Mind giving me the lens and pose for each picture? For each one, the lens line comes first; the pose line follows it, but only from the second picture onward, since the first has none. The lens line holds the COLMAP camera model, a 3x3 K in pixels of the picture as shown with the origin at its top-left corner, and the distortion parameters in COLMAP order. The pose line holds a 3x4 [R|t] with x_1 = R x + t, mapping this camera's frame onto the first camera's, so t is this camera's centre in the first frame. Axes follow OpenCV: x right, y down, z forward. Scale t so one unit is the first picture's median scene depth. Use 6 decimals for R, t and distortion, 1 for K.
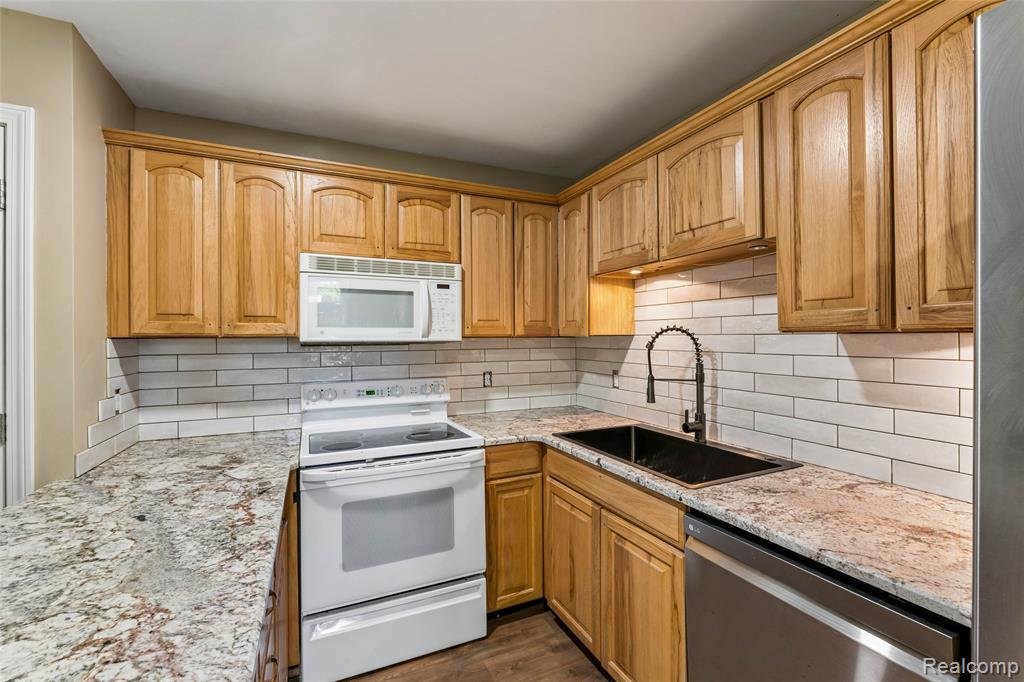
lens RADIAL K [[434.5, 0, 512.0], [0, 434.5, 341.0], [0, 0, 1]] dist [-0.000052, -0.000018]
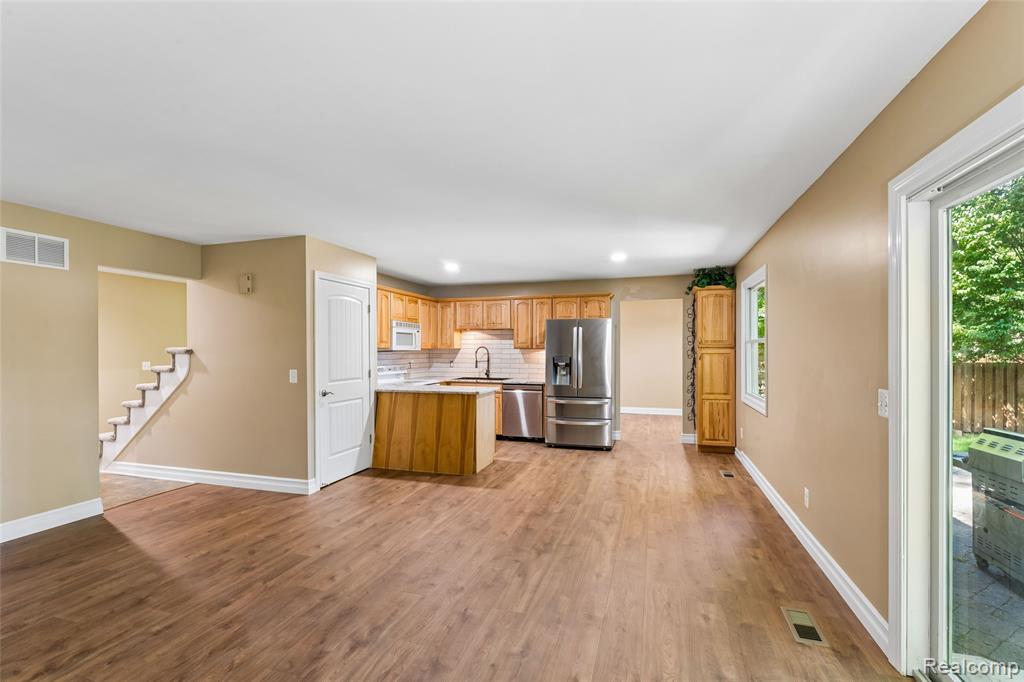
lens RADIAL K [[458.8, 0, 512.0], [0, 458.8, 341.0], [0, 0, 1]] dist [-0.000037, -0.000093]
pose [[0.665568, 0.019740, 0.746076, -2.176173], [0.000224, 0.999645, -0.026649, 0.021381], [-0.746337, 0.017903, 0.665328, -1.620528]]
